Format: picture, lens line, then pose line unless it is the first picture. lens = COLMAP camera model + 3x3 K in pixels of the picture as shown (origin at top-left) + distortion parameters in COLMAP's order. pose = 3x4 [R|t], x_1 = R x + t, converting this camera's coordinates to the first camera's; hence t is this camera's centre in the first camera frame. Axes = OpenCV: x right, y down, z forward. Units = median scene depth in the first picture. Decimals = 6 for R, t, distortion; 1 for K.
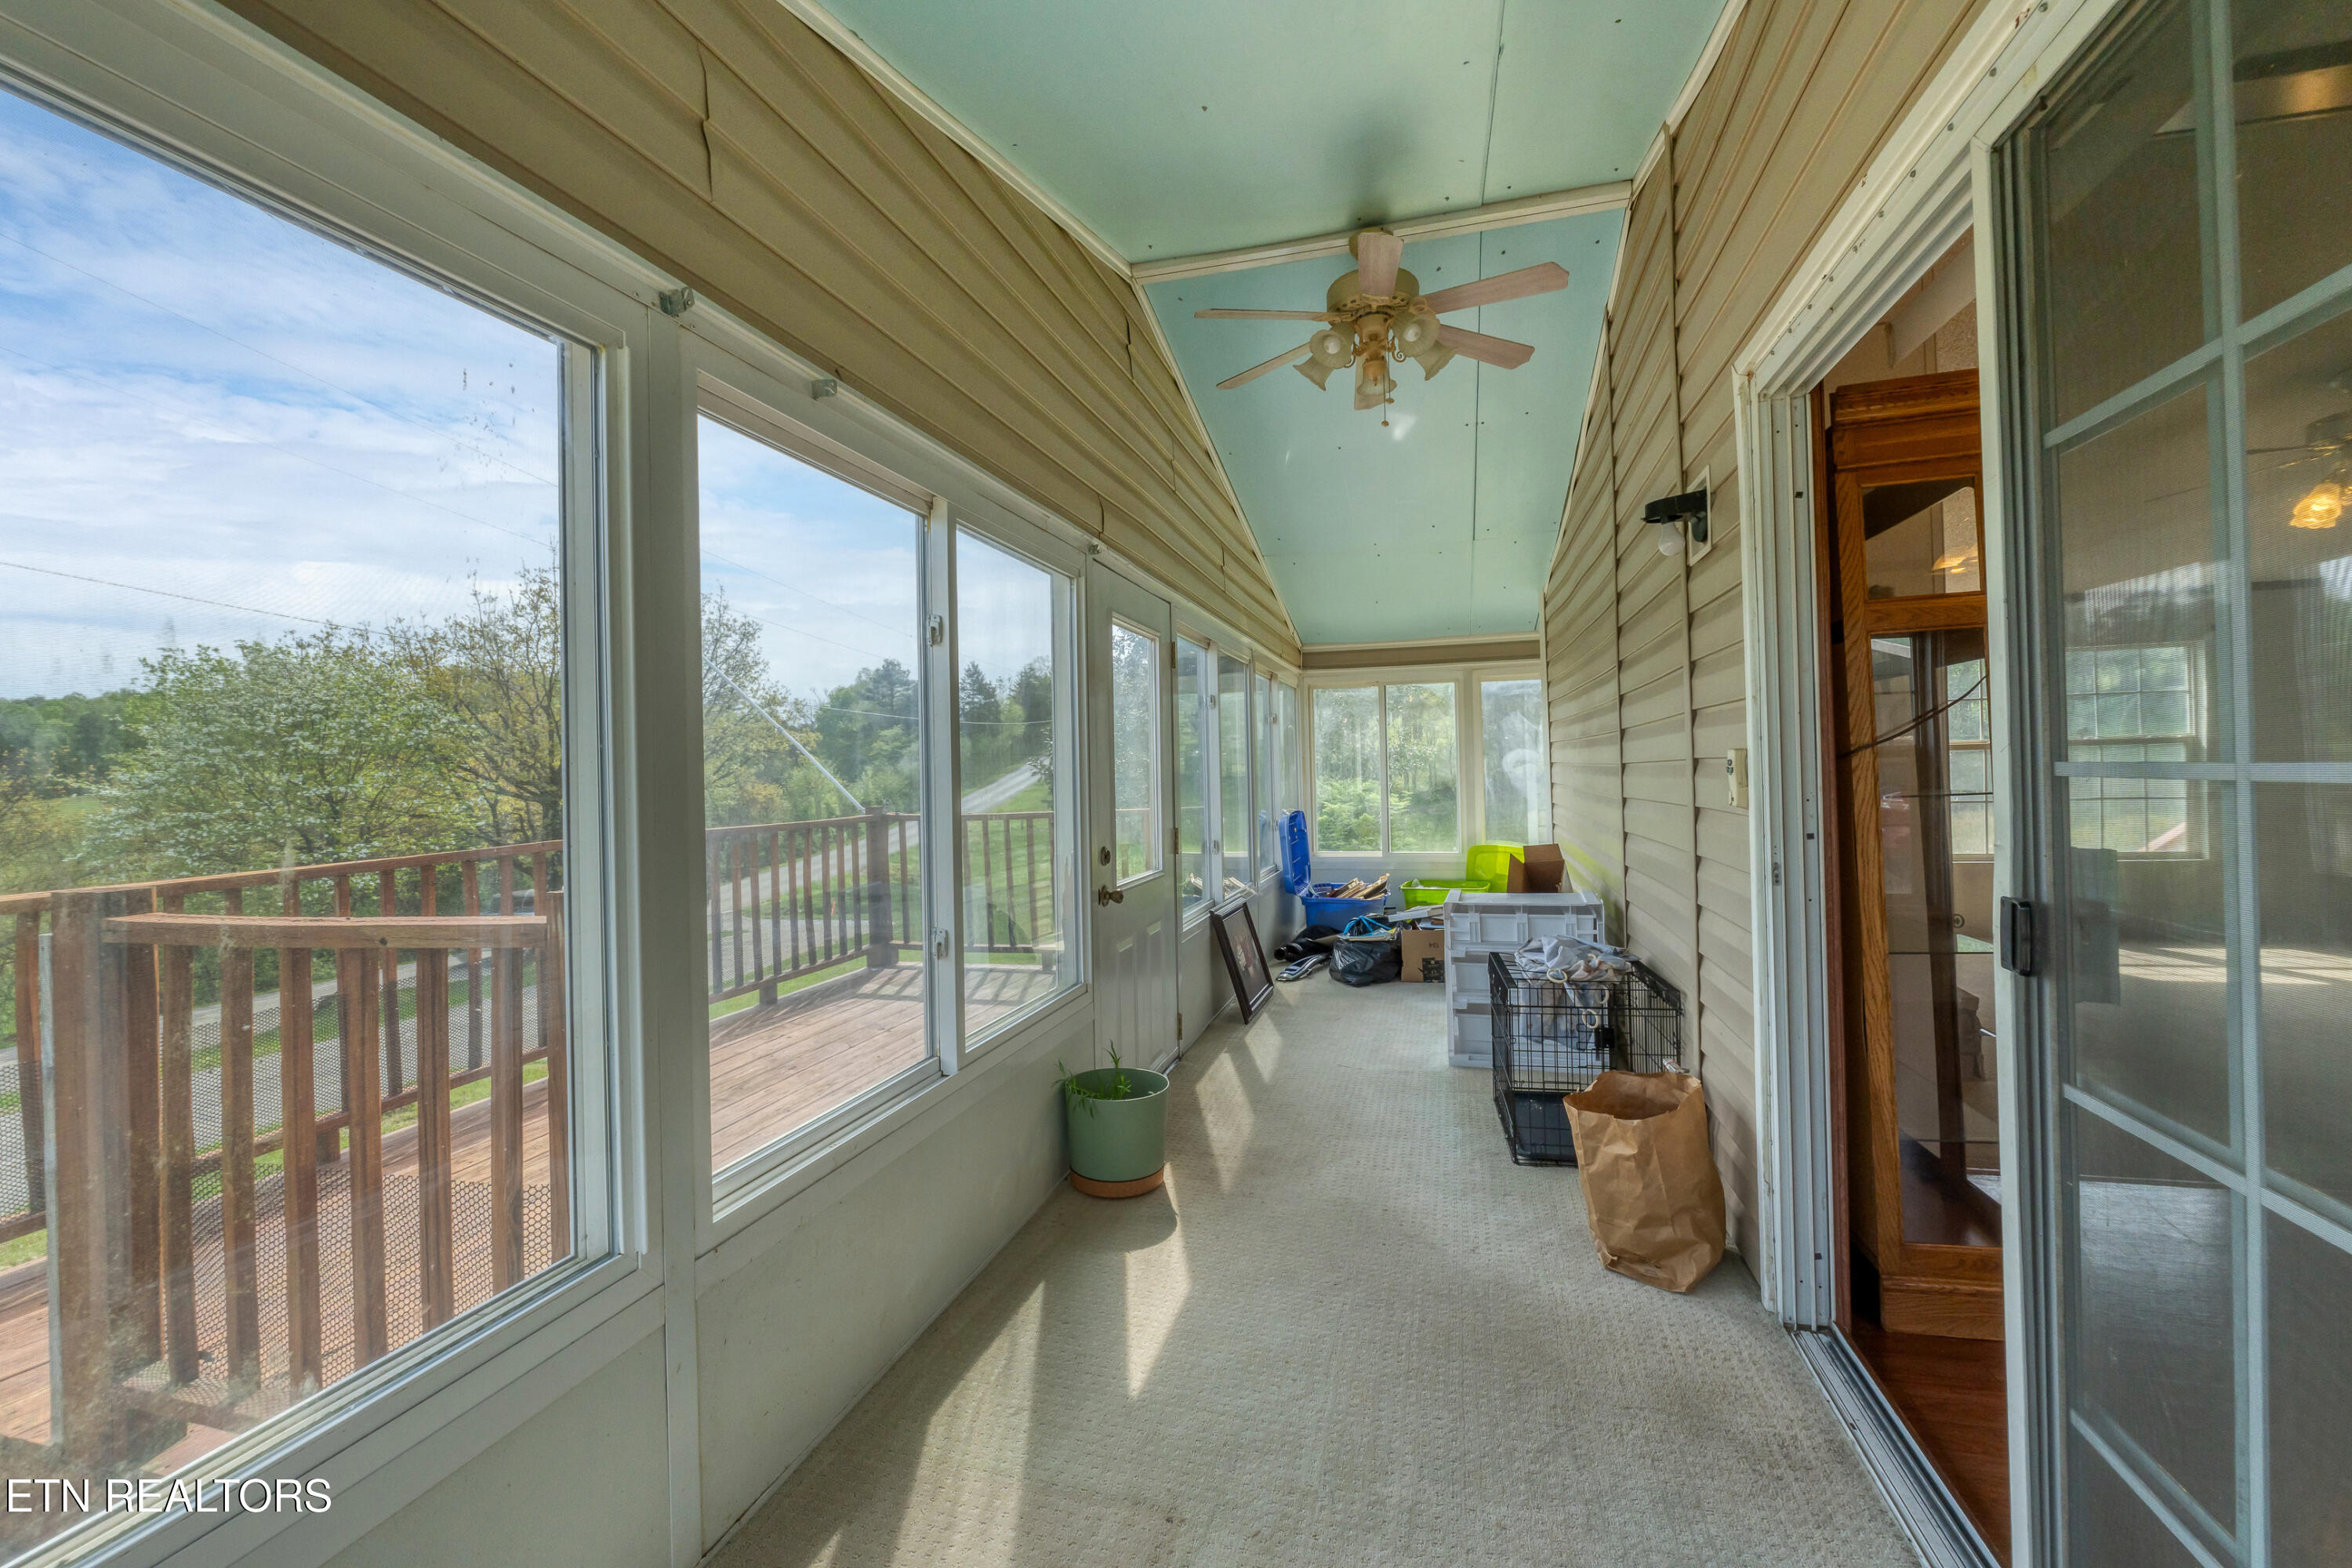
lens RADIAL K [[1017.5, 0, 1176.5], [0, 1017.5, 779.3], [0, 0, 1]] dist [-0.008078, -0.000601]
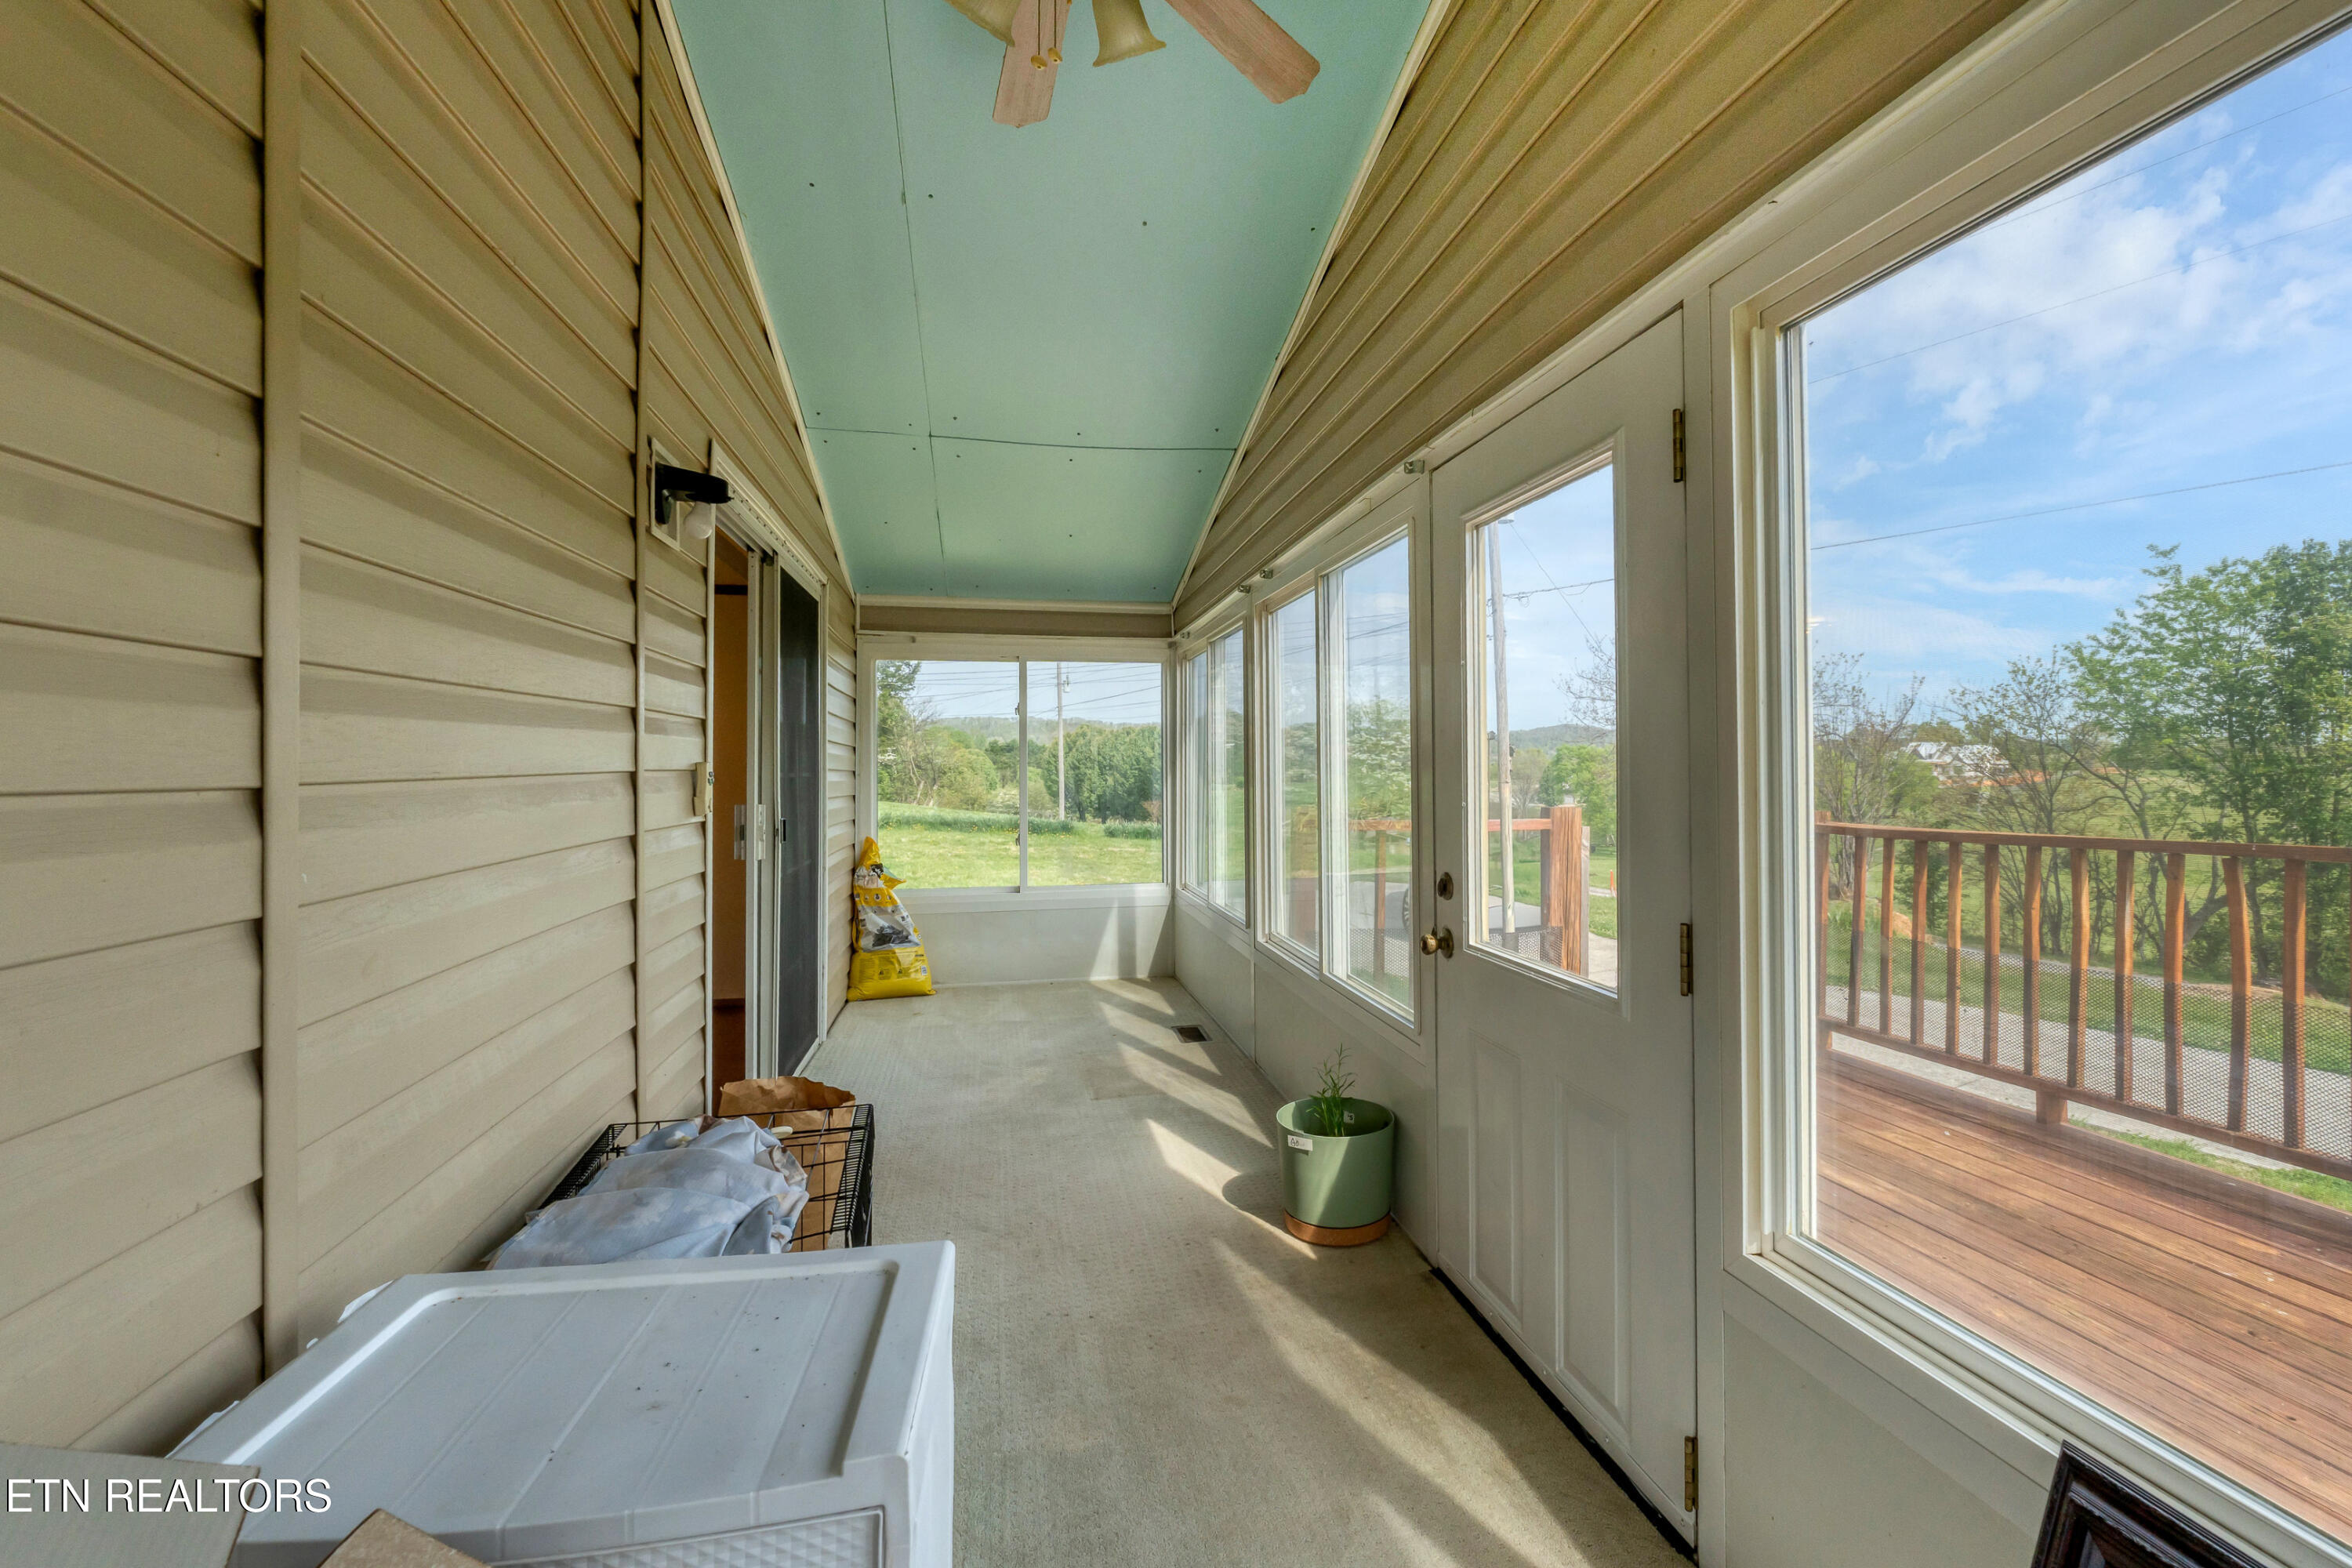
lens RADIAL K [[1017.5, 0, 1207.2], [0, 1017.5, 770.5], [0, 0, 1]] dist [-0.008078, -0.000601]
pose [[-0.893192, 0.026804, -0.448876, 0.417181], [0.026220, 0.999628, 0.007519, -0.012065], [0.448911, -0.005053, -0.893562, 1.689263]]
